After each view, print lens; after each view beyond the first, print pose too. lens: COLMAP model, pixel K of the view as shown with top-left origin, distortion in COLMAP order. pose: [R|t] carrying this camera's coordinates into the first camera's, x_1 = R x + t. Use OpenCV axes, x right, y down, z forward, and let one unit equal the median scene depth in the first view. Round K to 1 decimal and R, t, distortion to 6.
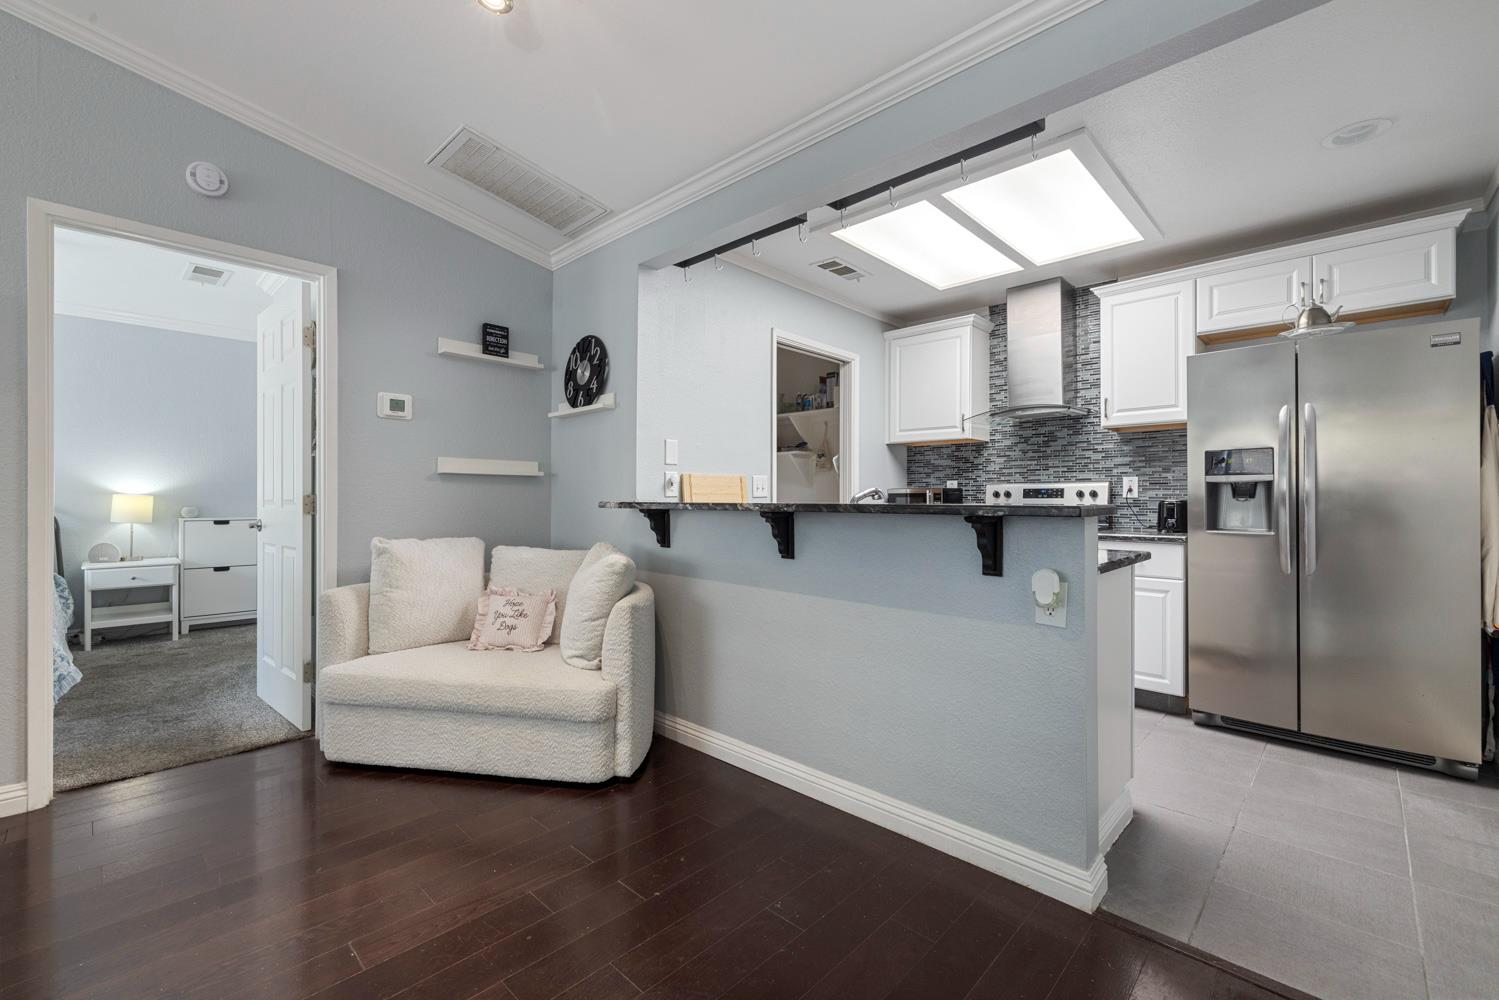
lens RADIAL K [[629.4, 0, 746.8], [0, 629.4, 496.9], [0, 0, 1]] dist [-0.000956, -0.000065]
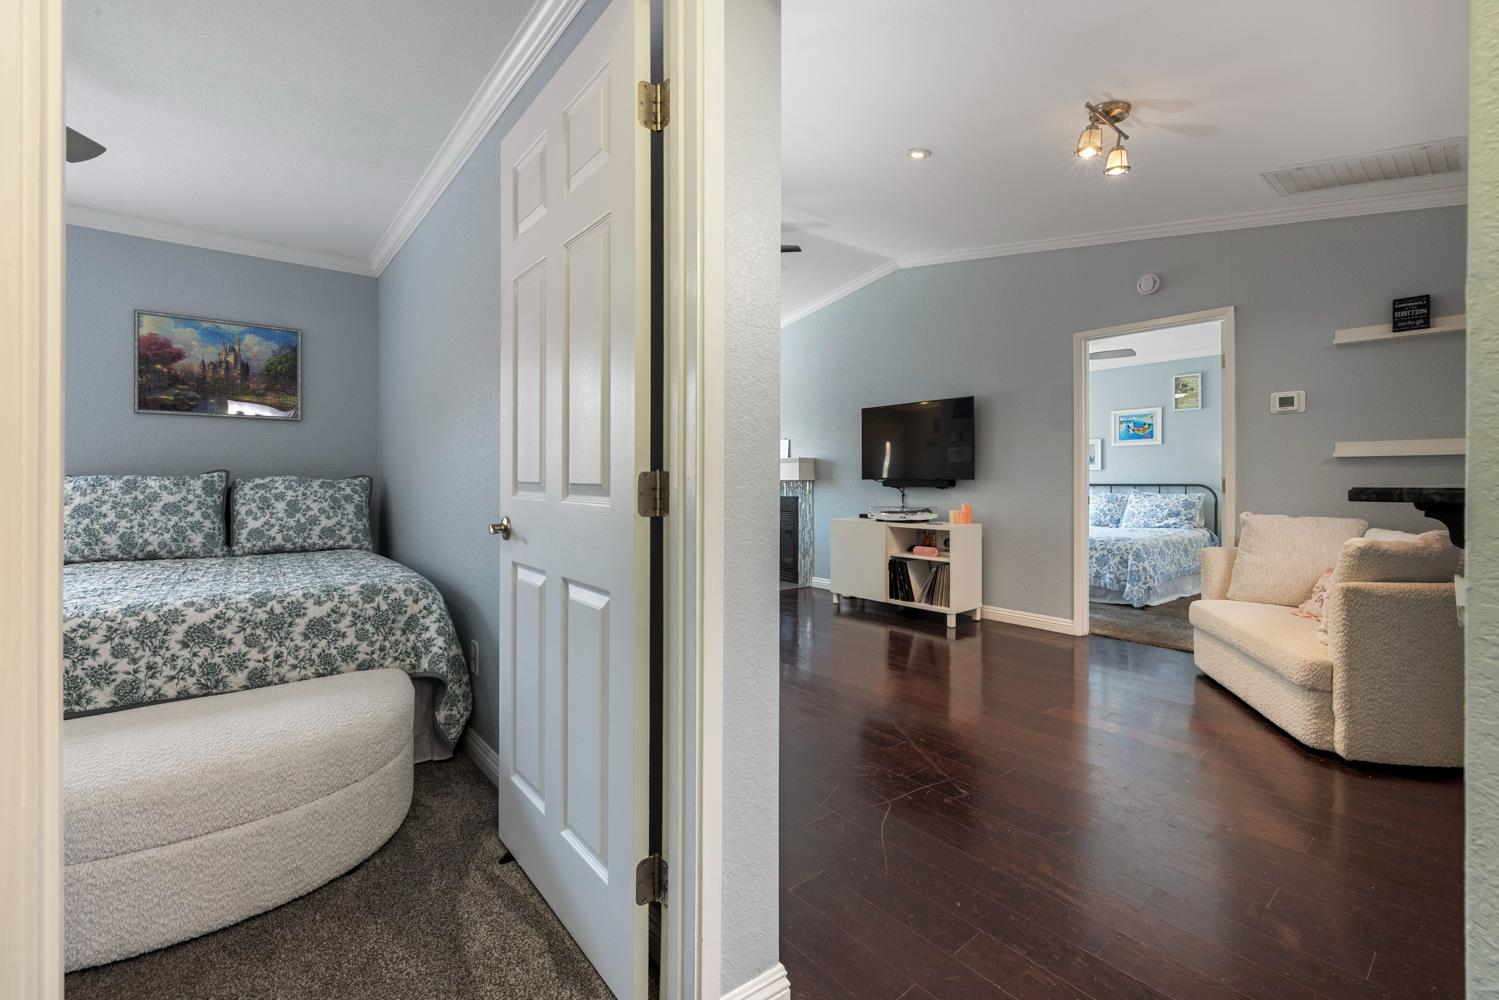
lens RADIAL K [[636.4, 0, 747.6], [0, 636.4, 477.3], [0, 0, 1]] dist [0.000096, 0.000106]
pose [[-0.119075, -0.007932, -0.992854, 0.810036], [0.001876, 0.999965, -0.008214, 0.003568], [0.992884, -0.002841, -0.119056, 0.154402]]
